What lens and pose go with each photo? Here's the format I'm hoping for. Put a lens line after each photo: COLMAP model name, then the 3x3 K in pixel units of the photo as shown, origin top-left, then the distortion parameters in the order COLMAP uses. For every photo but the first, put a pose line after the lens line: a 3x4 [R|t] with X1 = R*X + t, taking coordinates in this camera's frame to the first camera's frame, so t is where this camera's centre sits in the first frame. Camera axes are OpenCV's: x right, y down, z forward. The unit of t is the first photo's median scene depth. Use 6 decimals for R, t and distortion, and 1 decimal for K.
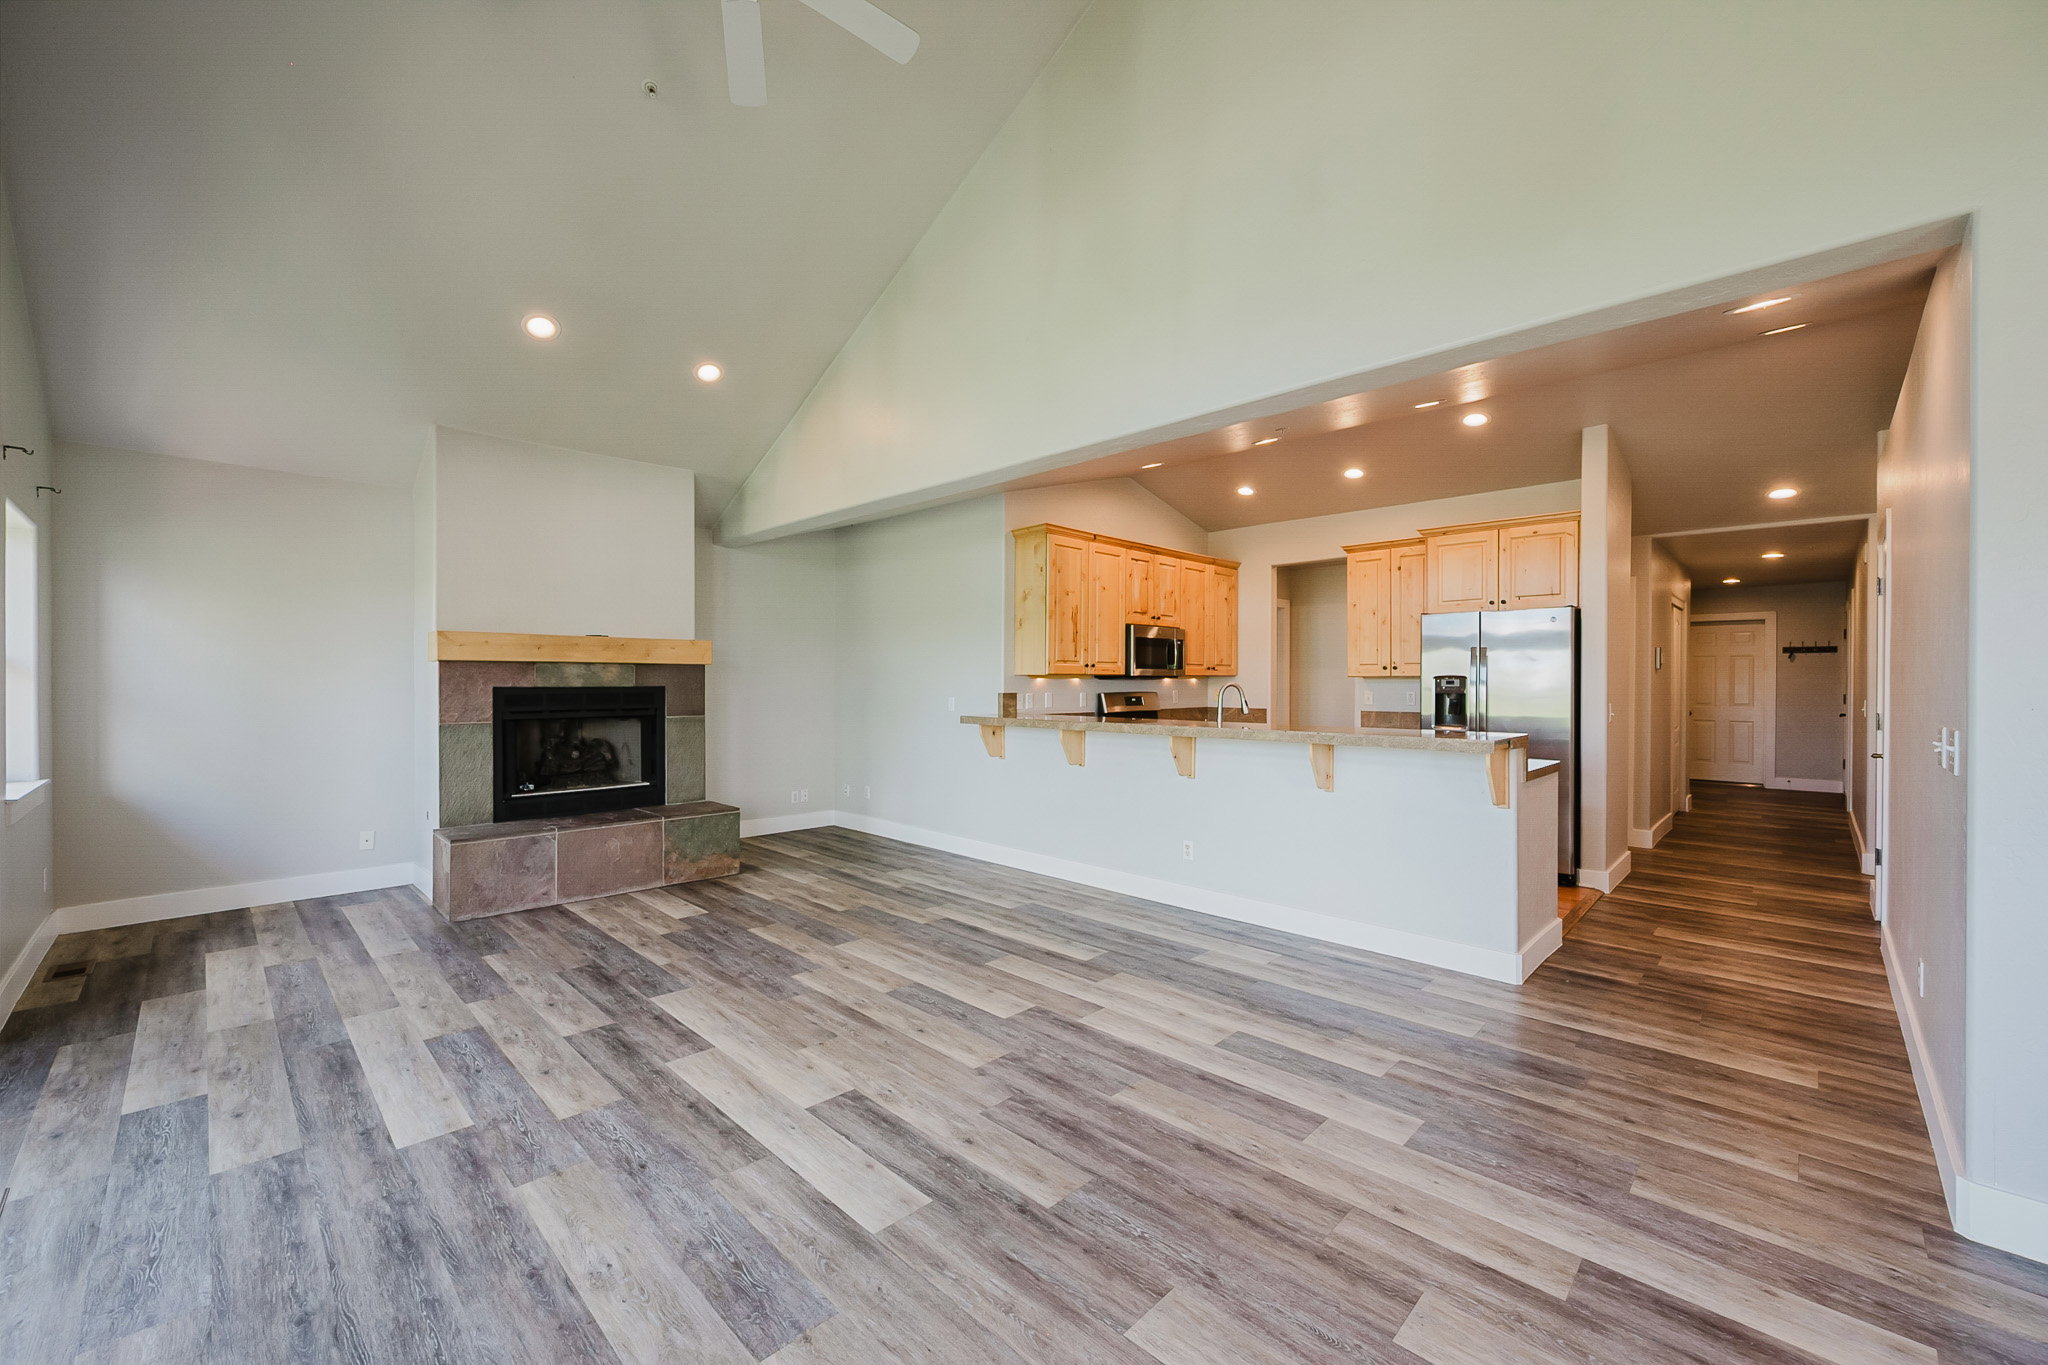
lens RADIAL K [[806.4, 0, 1031.5], [0, 806.4, 684.2], [0, 0, 1]] dist [-0.000634, -0.000417]
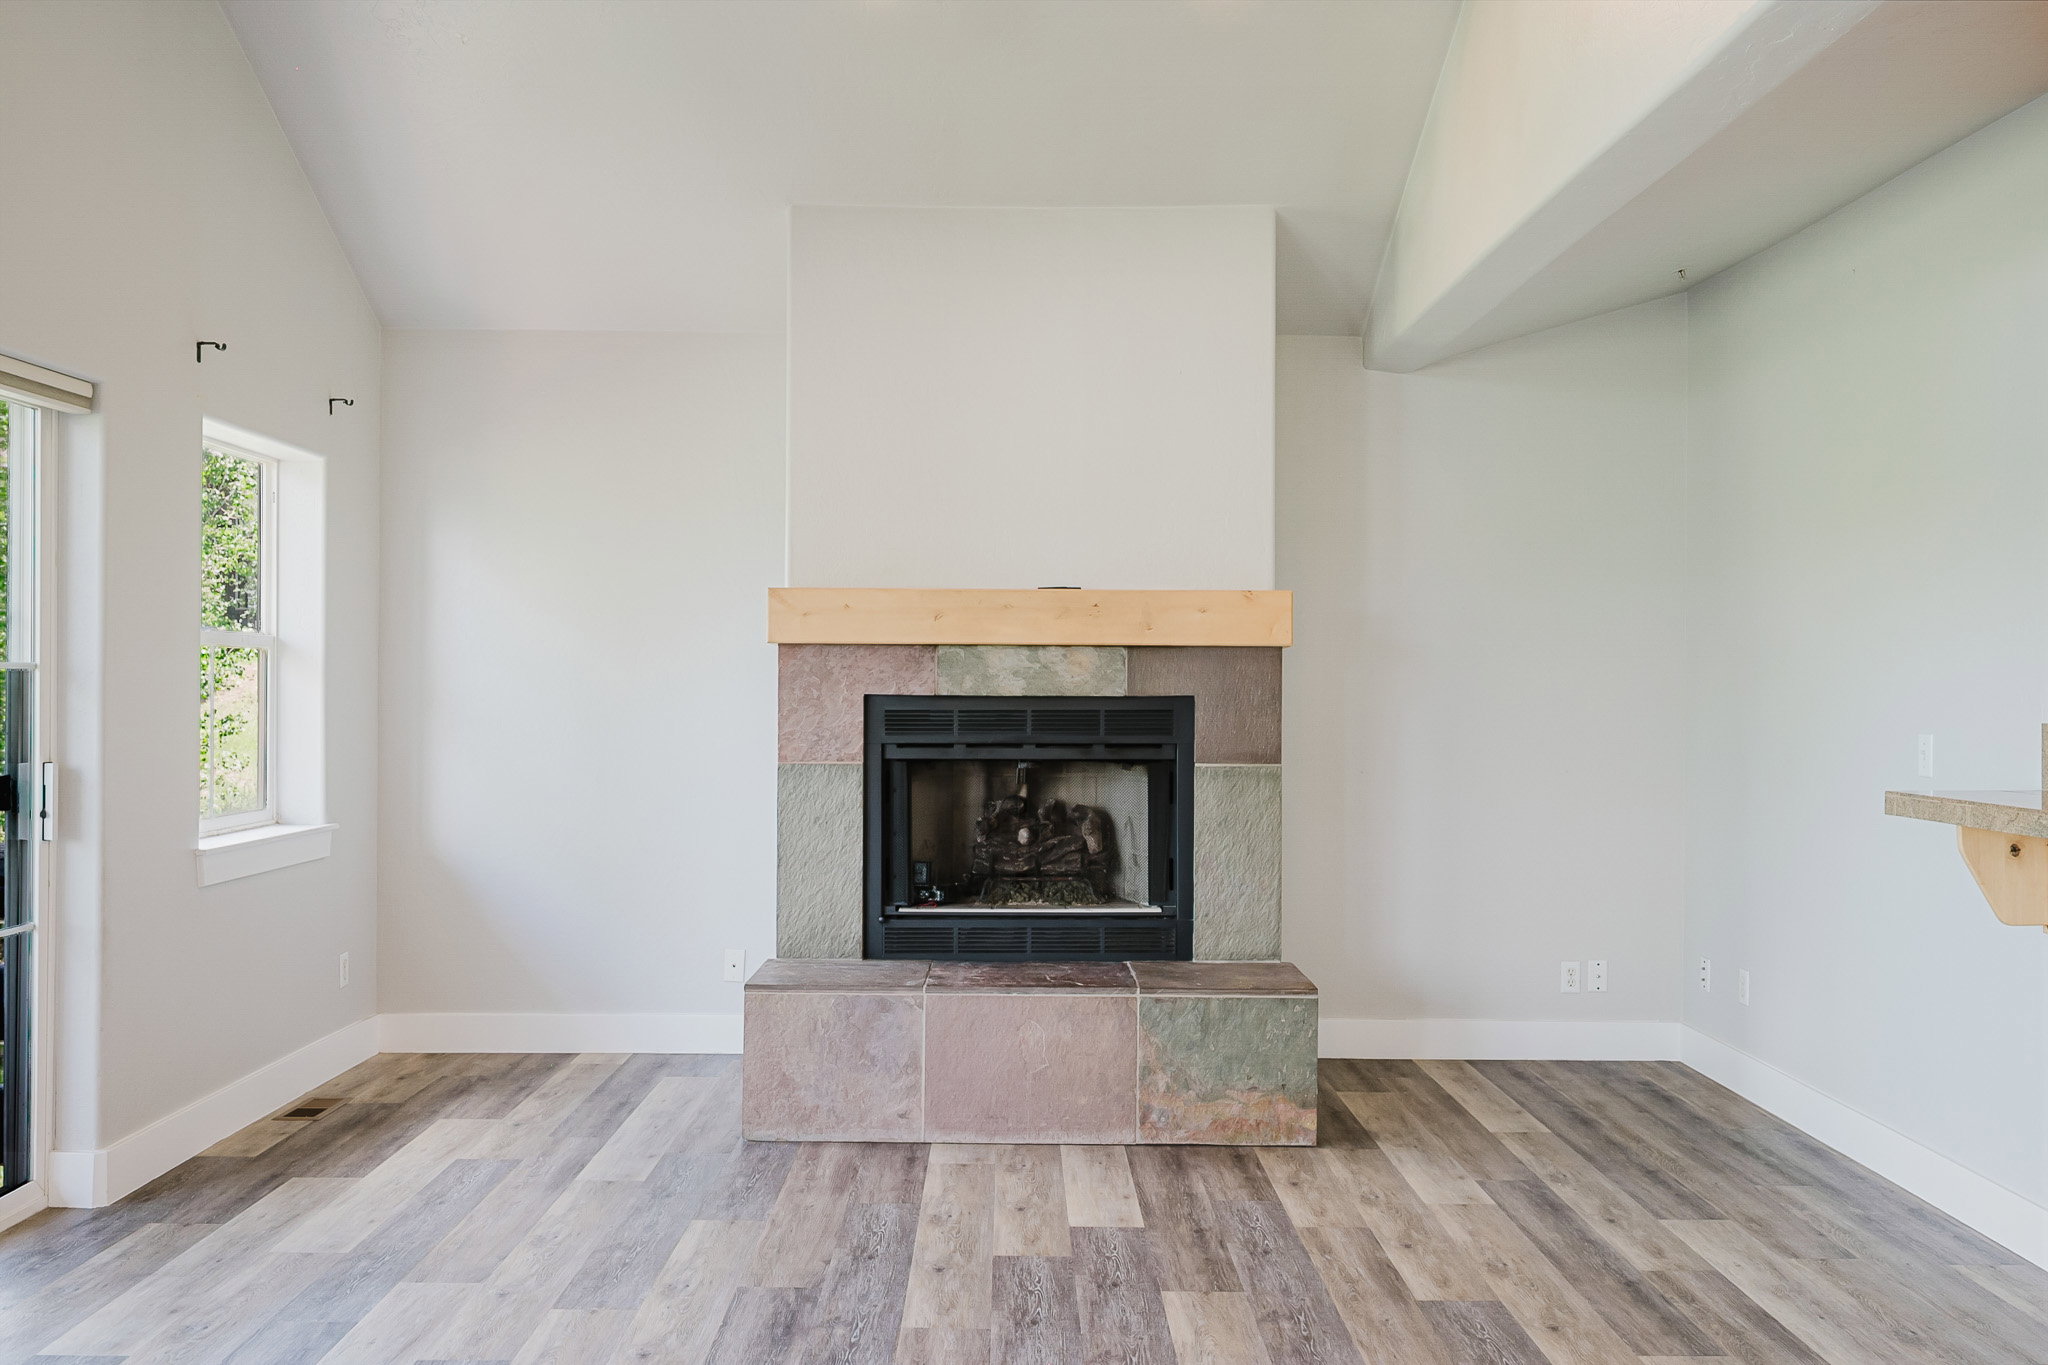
lens RADIAL K [[1782.3, 0, 1024.0], [0, 1782.3, 682.5], [0, 0, 1]] dist [-0.005721, 0.001787]
pose [[0.701894, 0.001172, -0.712281, 0.212666], [-0.006774, 0.999964, -0.005029, 0.001036], [0.712249, 0.008355, 0.701877, 0.277632]]
